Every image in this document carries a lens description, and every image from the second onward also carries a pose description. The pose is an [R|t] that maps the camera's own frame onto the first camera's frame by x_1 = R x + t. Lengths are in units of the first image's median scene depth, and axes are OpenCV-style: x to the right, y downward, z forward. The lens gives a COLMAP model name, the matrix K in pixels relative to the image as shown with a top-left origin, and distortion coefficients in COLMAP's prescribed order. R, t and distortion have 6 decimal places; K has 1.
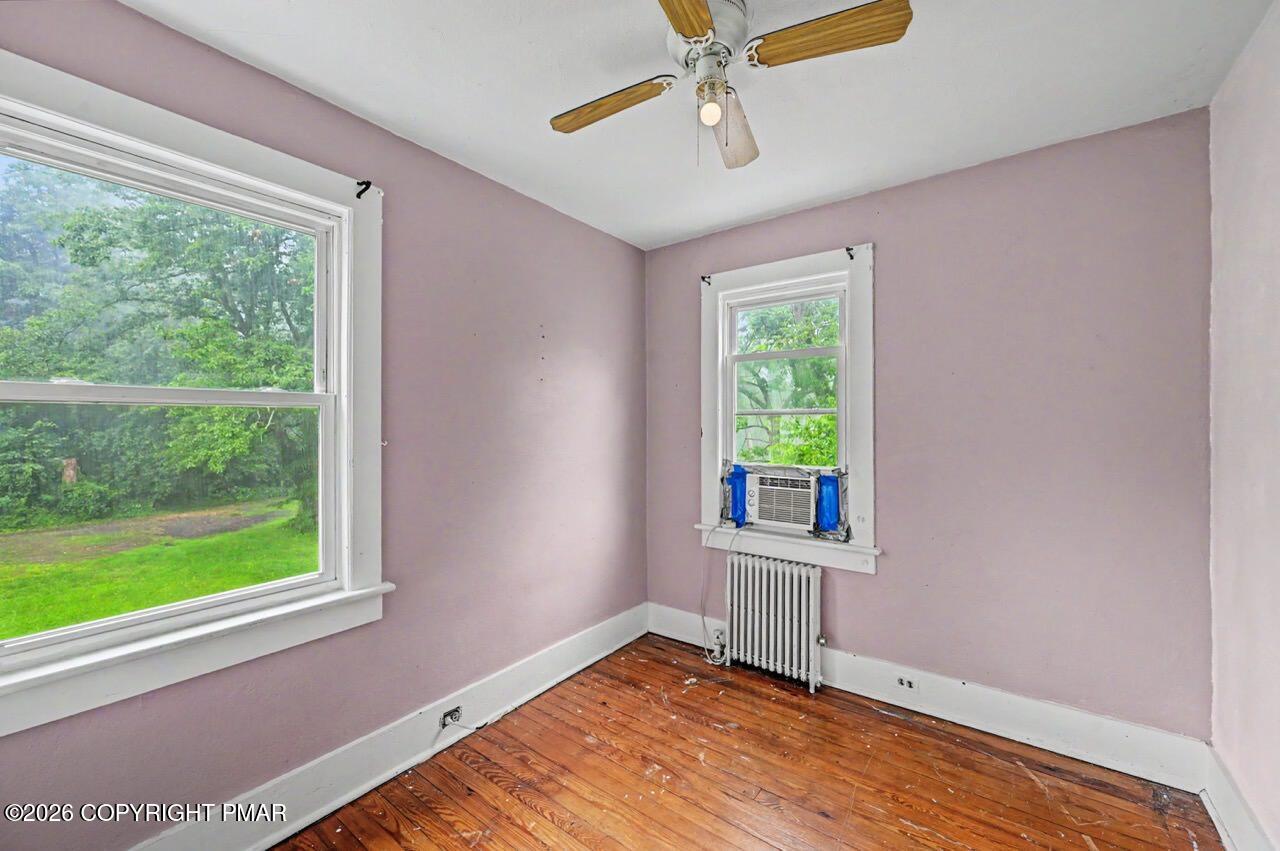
lens RADIAL K [[508.8, 0, 648.7], [0, 508.8, 421.4], [0, 0, 1]] dist [-0.000861, 0.000614]
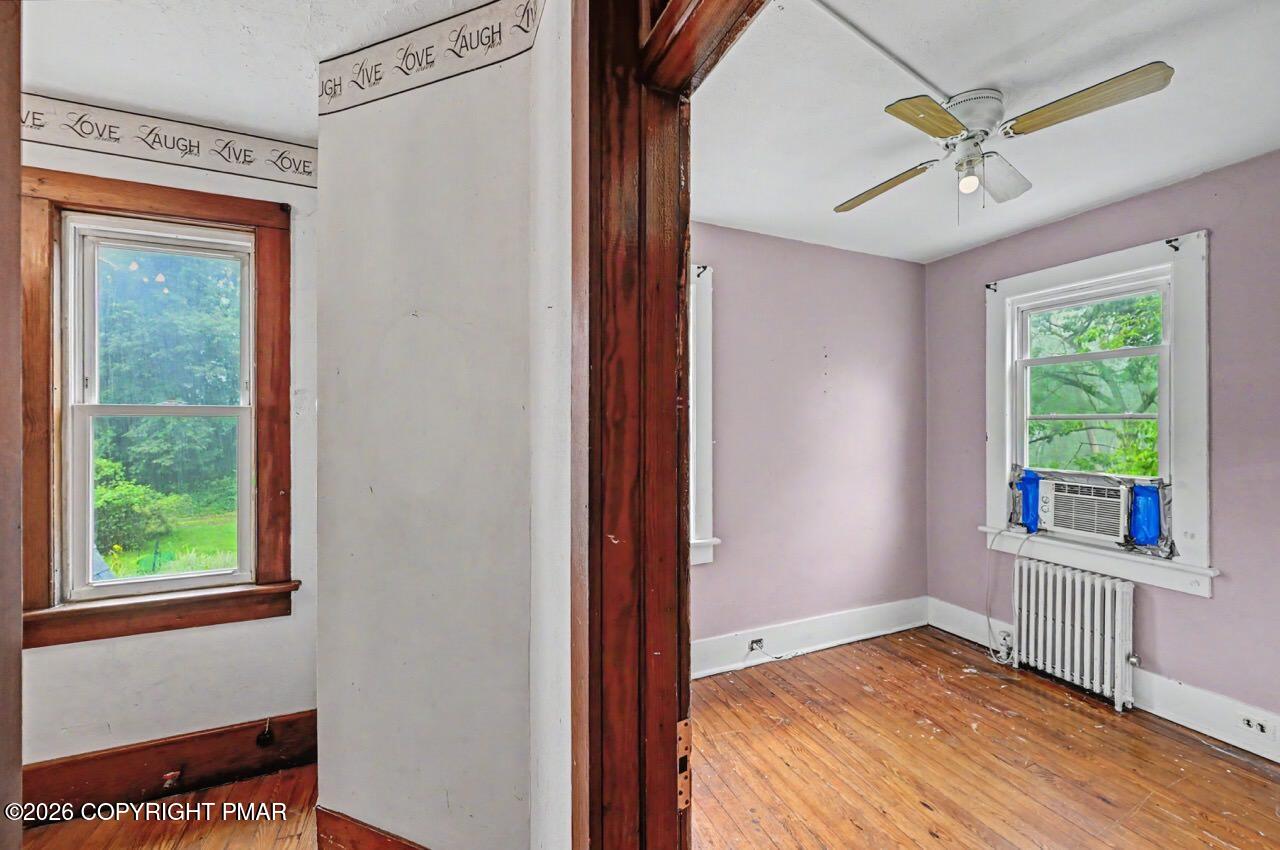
lens RADIAL K [[508.8, 0, 648.3], [0, 508.8, 423.1], [0, 0, 1]] dist [-0.000861, 0.000614]
pose [[0.862435, -0.000075, -0.506168, 0.045753], [0.002046, 0.999992, 0.003339, -0.014029], [0.506164, -0.003916, 0.862429, -0.290587]]
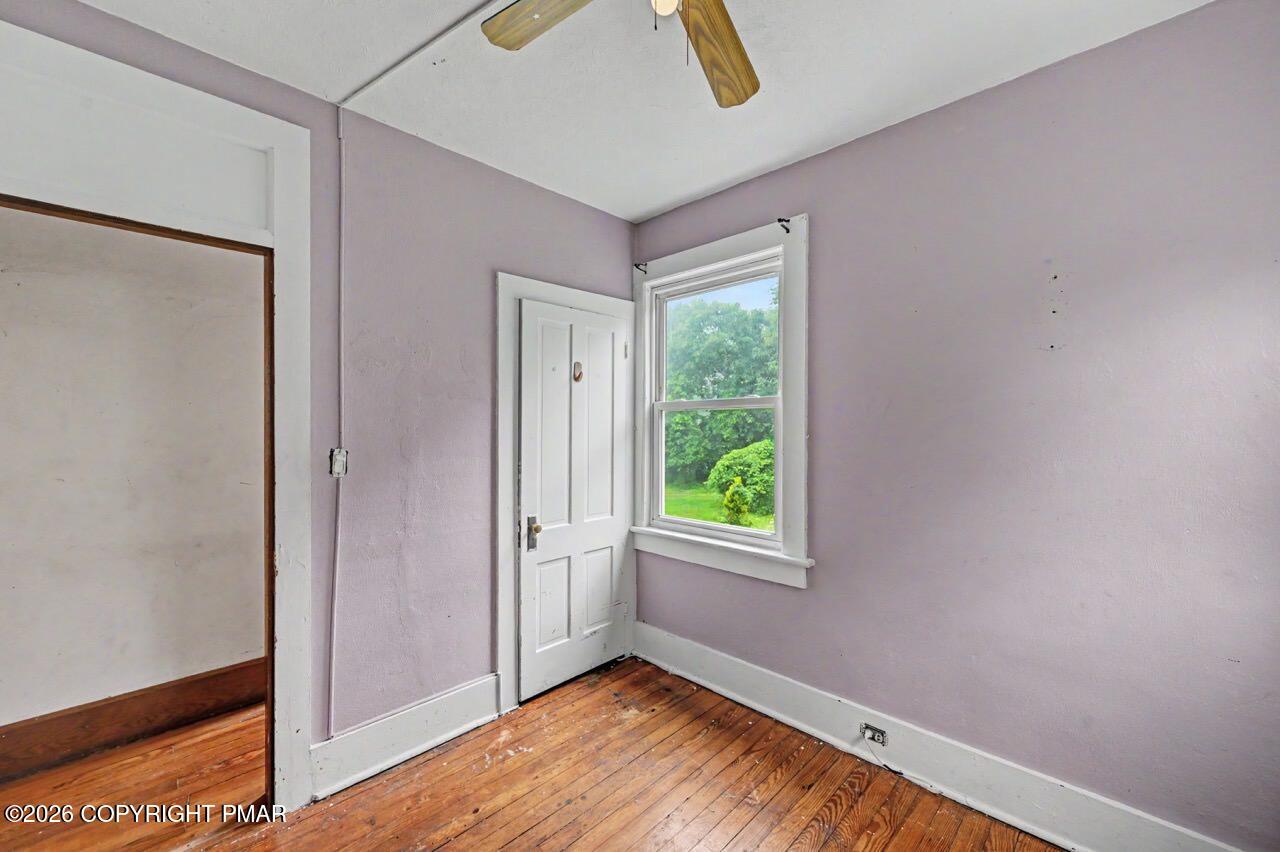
lens RADIAL K [[508.8, 0, 645.2], [0, 508.8, 426.0], [0, 0, 1]] dist [-0.000861, 0.000614]
pose [[-0.150343, -0.000151, -0.988634, 0.544448], [0.009492, 0.999954, -0.001597, 0.015977], [0.988588, -0.009624, -0.150335, 0.674670]]
